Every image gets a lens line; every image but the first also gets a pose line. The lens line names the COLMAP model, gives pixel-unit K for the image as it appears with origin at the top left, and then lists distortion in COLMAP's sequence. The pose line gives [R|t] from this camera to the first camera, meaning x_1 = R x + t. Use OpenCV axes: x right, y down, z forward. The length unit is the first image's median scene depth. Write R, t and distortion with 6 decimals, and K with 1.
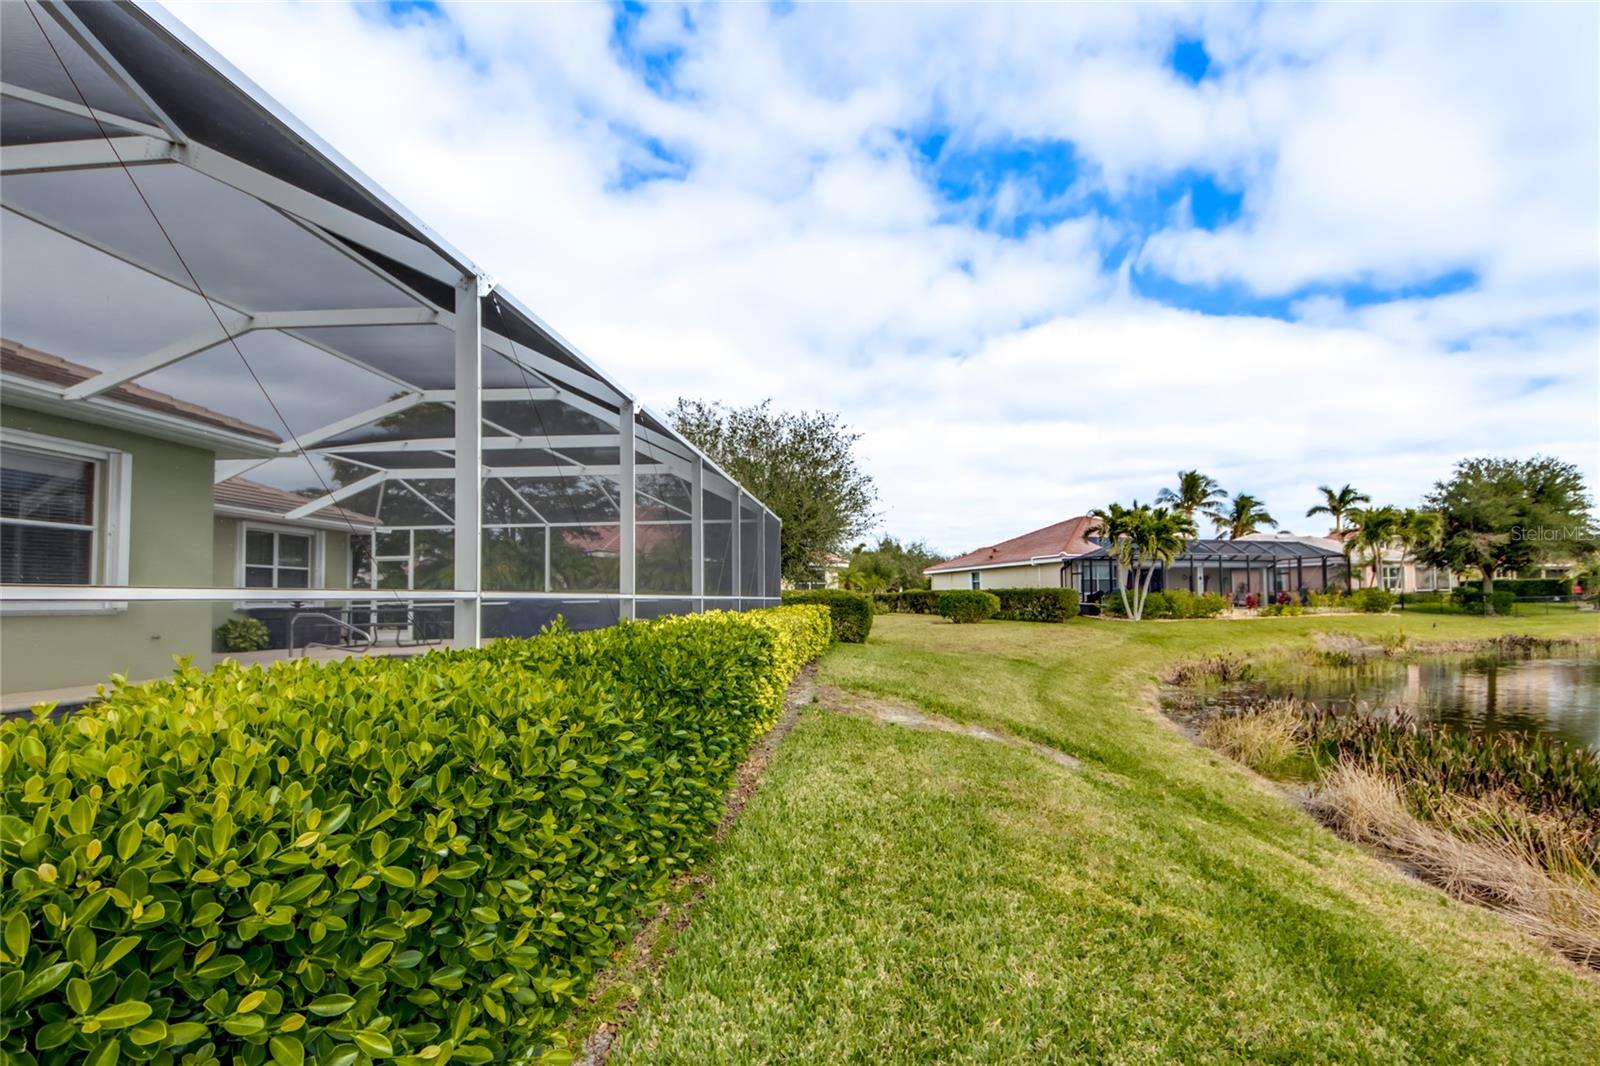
lens RADIAL K [[699.8, 0, 821.8], [0, 699.8, 576.7], [0, 0, 1]] dist [0.011942, -0.011167]
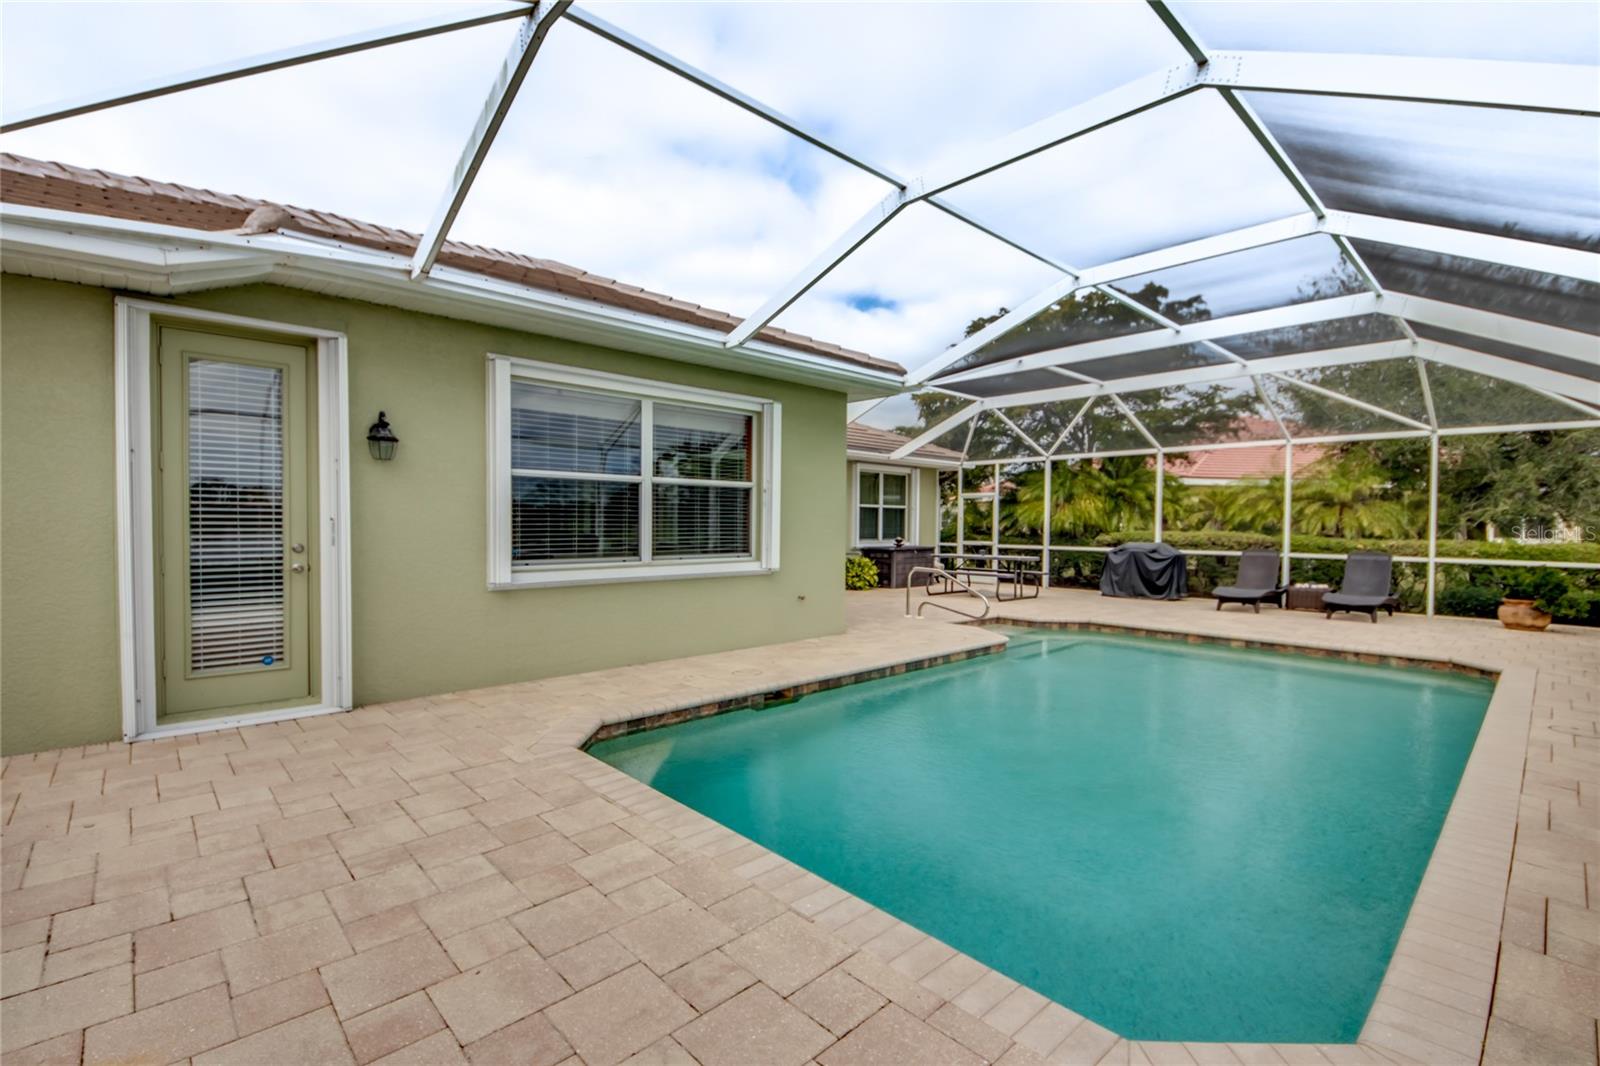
lens RADIAL K [[699.8, 0, 807.3], [0, 699.8, 535.2], [0, 0, 1]] dist [0.011942, -0.011167]
pose [[0.739856, 0.029906, -0.672100, -0.167164], [0.006003, 0.998678, 0.051046, -0.024448], [0.672739, -0.041801, 0.738698, 0.167115]]
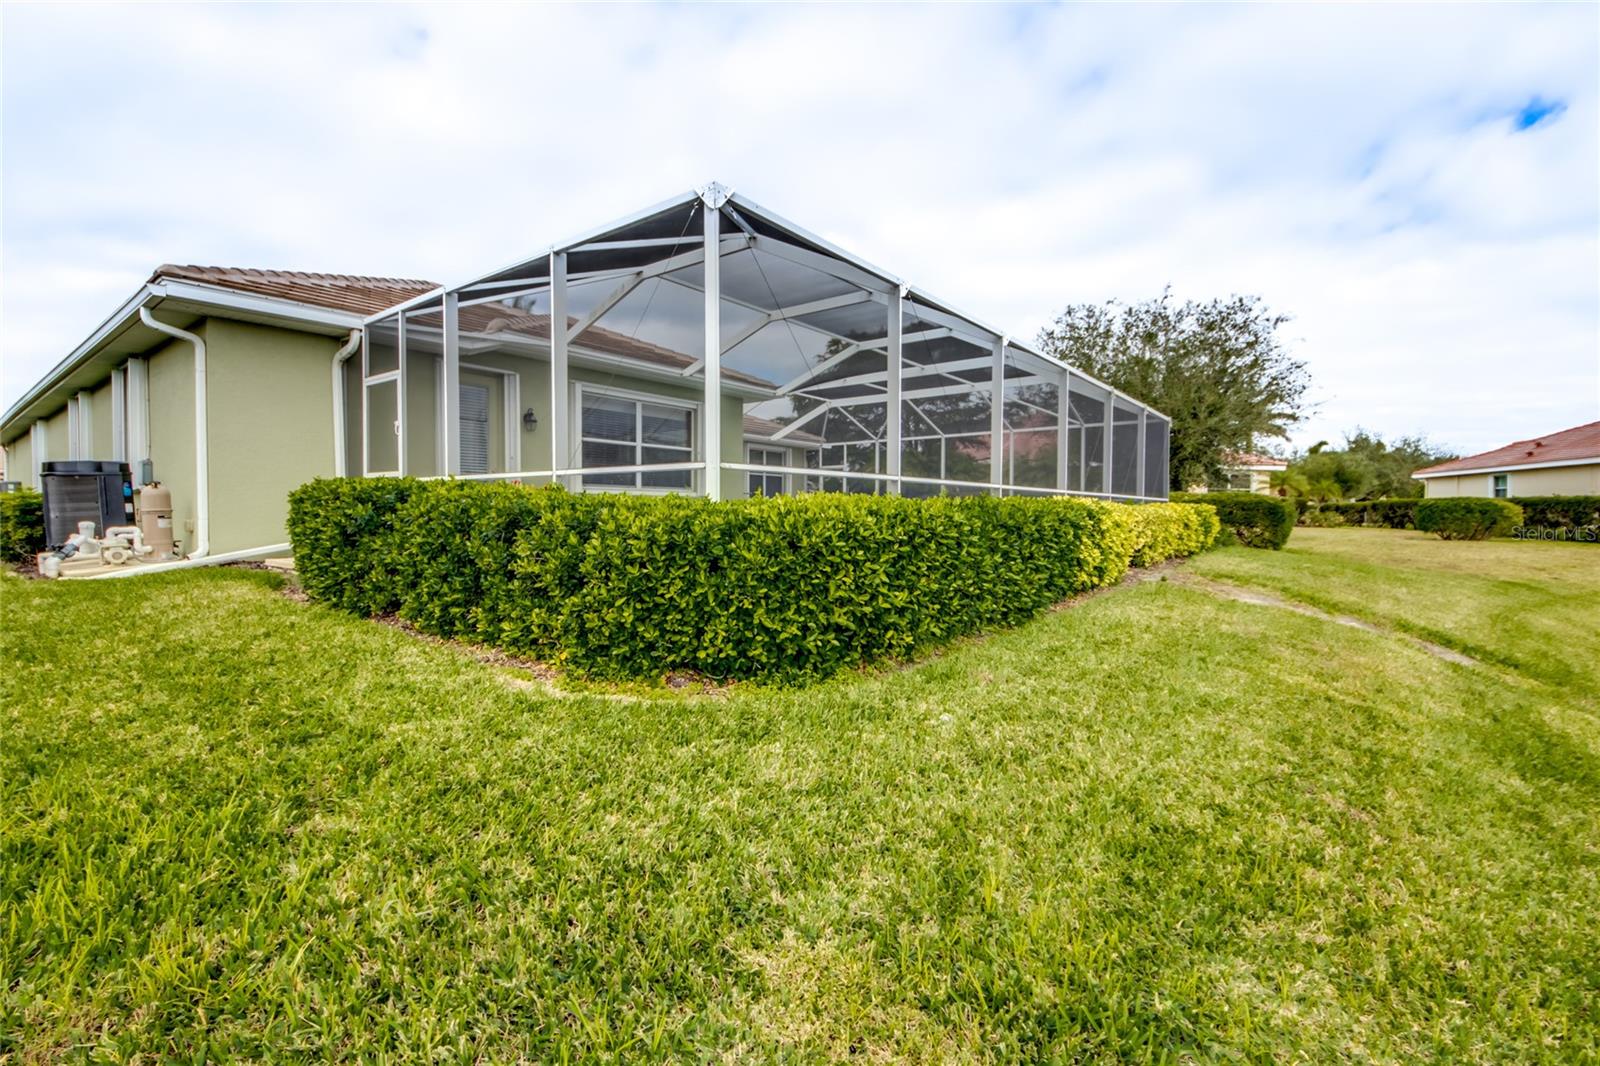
lens RADIAL K [[699.8, 0, 799.3], [0, 699.8, 525.8], [0, 0, 1]] dist [0.011942, -0.011167]
pose [[0.833987, 0.025461, -0.551196, 0.062118], [0.006034, 0.998454, 0.055251, 0.011253], [0.551750, -0.049405, 0.832545, -0.141914]]
